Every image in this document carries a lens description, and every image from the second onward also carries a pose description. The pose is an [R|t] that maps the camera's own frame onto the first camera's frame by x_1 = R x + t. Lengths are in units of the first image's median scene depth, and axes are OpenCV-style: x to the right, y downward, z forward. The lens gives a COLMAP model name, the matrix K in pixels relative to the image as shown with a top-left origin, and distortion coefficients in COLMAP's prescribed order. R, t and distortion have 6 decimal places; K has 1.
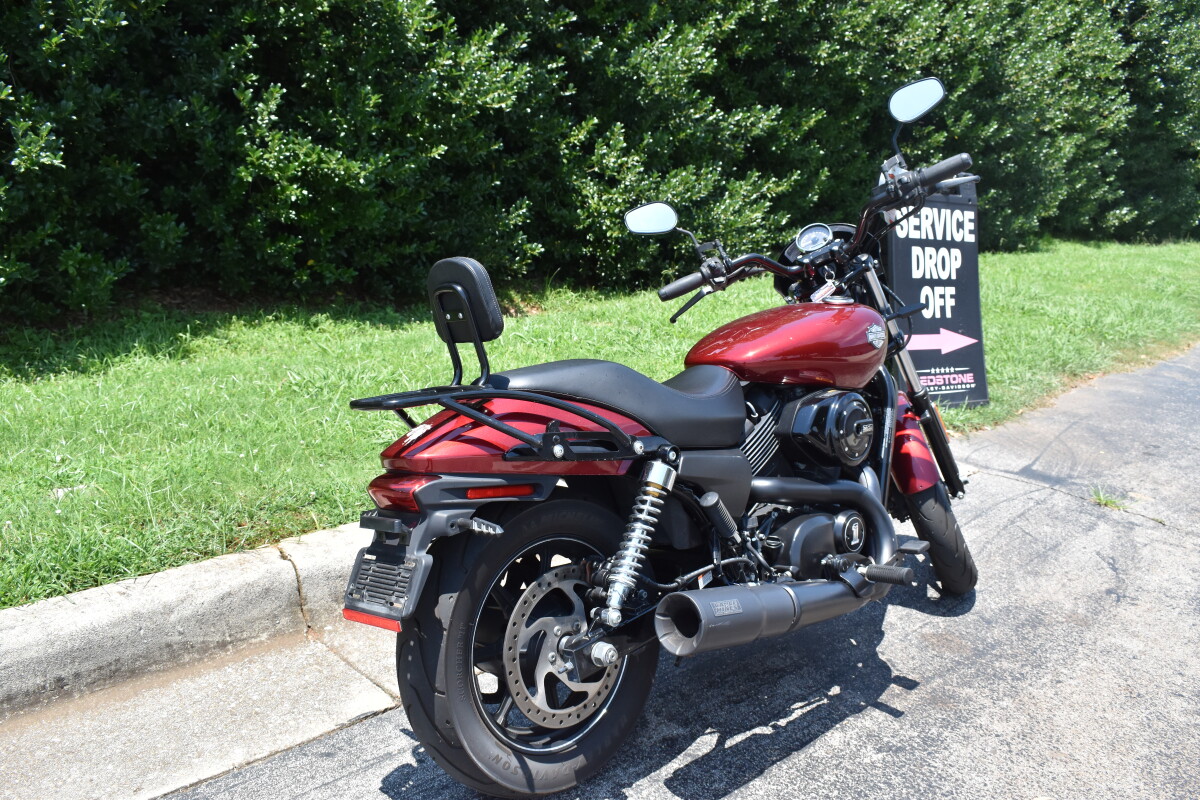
lens RADIAL K [[1111.5, 0, 600.7], [0, 1111.5, 399.6], [0, 0, 1]] dist [-0.078271, 0.000000]
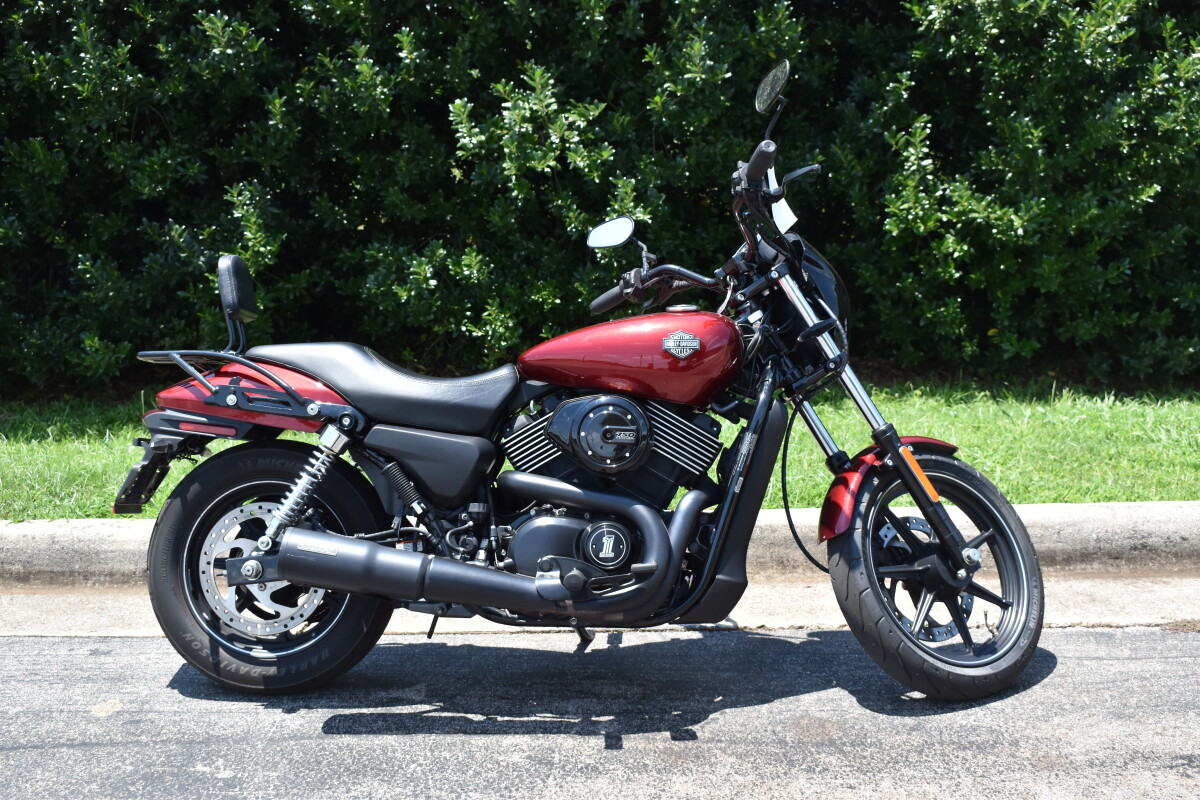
lens RADIAL K [[1489.9, 0, 602.5], [0, 1489.9, 403.2], [0, 0, 1]] dist [-0.058204, 0.000000]
pose [[0.669355, 0.045371, -0.741556, 1.115092], [-0.121930, 0.991308, -0.049407, 0.060816], [0.732869, 0.123489, 0.669069, 0.122823]]
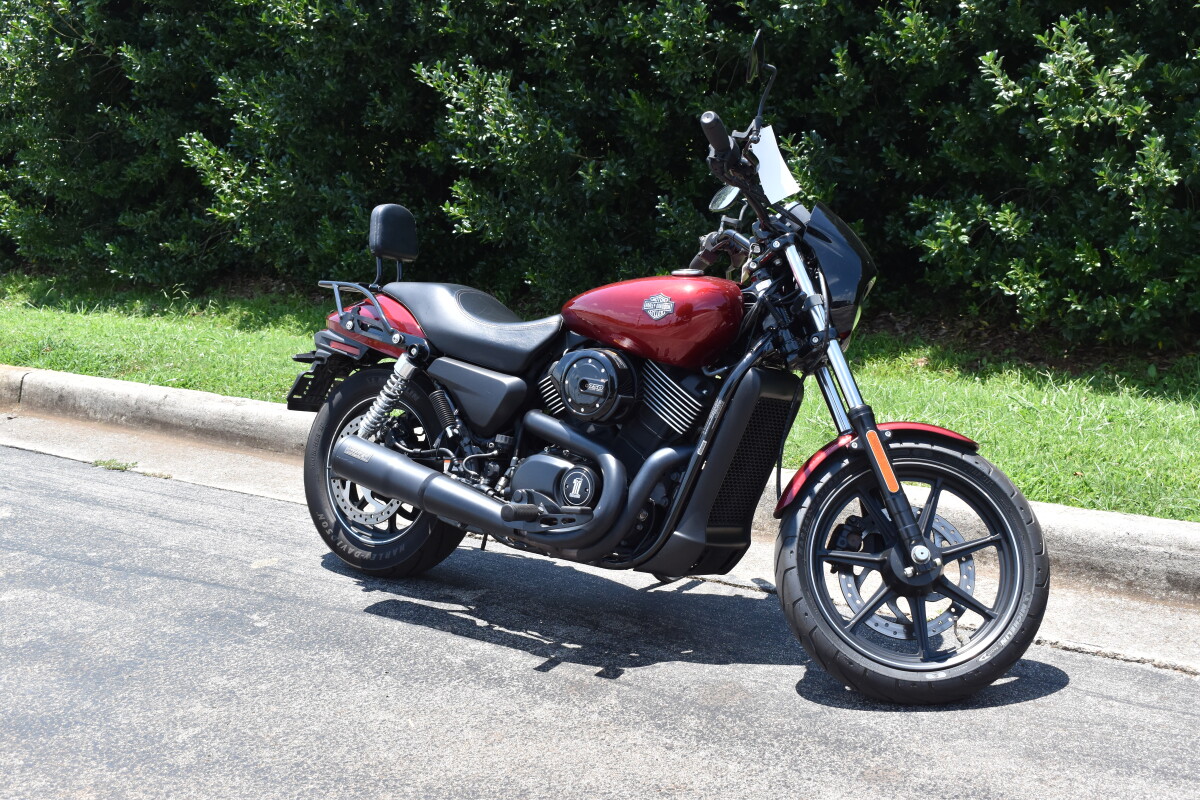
lens RADIAL K [[1489.9, 0, 600.5], [0, 1489.9, 399.6], [0, 0, 1]] dist [-0.058204, 0.000000]
pose [[0.151708, 0.120171, -0.981093, 1.503818], [-0.215874, 0.972648, 0.085756, -0.077114], [0.964564, 0.198783, 0.173500, 0.732054]]
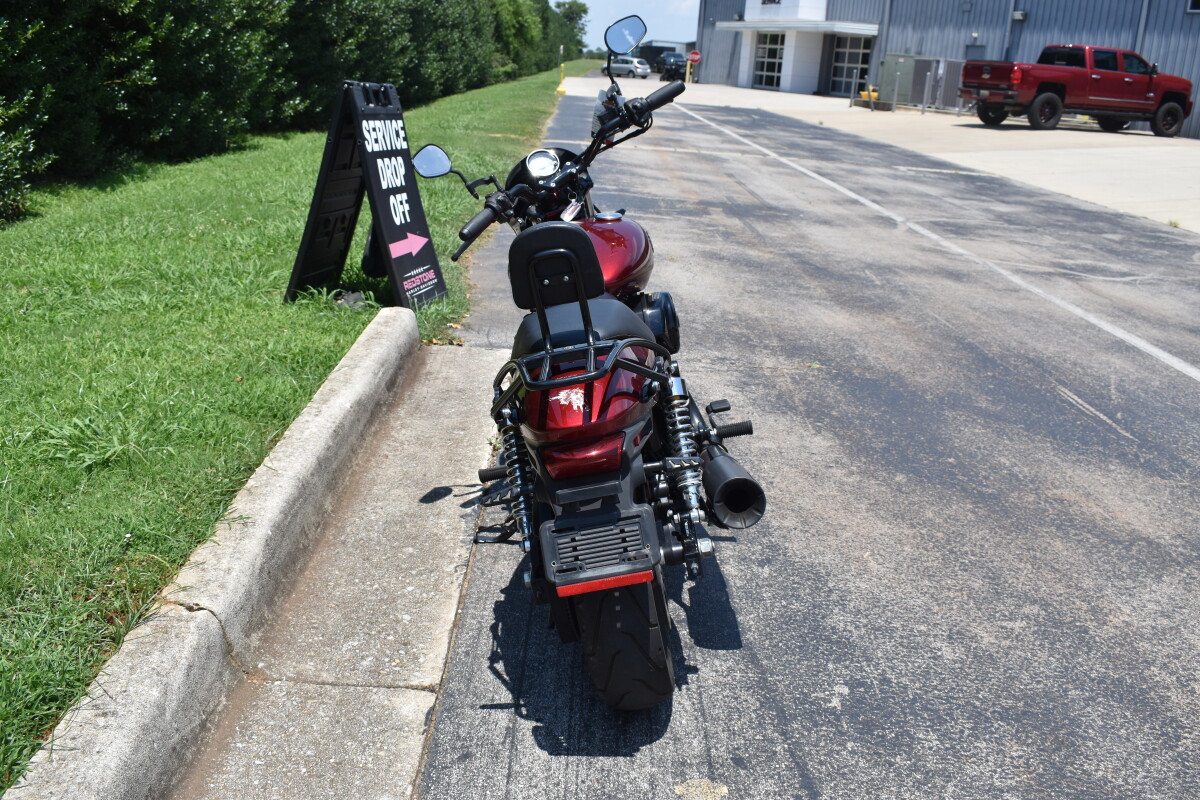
lens RADIAL K [[1111.5, 0, 595.0], [0, 1111.5, 403.6], [0, 0, 1]] dist [-0.078271, 0.000000]
pose [[0.706918, -0.246958, 0.662781, -0.608311], [0.181605, 0.969024, 0.167368, -0.097667], [-0.683583, 0.002049, 0.729870, 0.178449]]
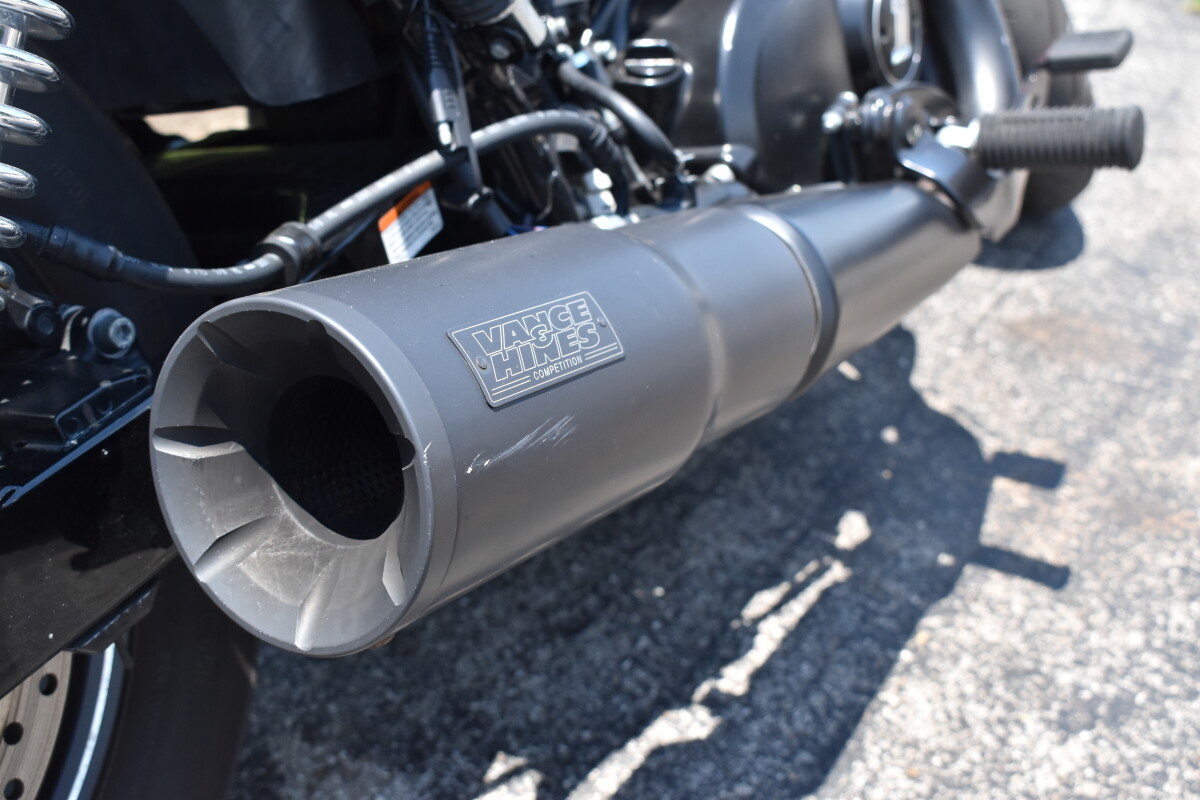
lens RADIAL K [[1489.9, 0, 595.2], [0, 1489.9, 405.5], [0, 0, 1]] dist [-0.058204, 0.000000]
pose [[0.969645, -0.151400, 0.192005, 0.055846], [0.100216, 0.962336, 0.252716, 0.103996], [-0.223035, -0.225803, 0.948298, 0.580537]]
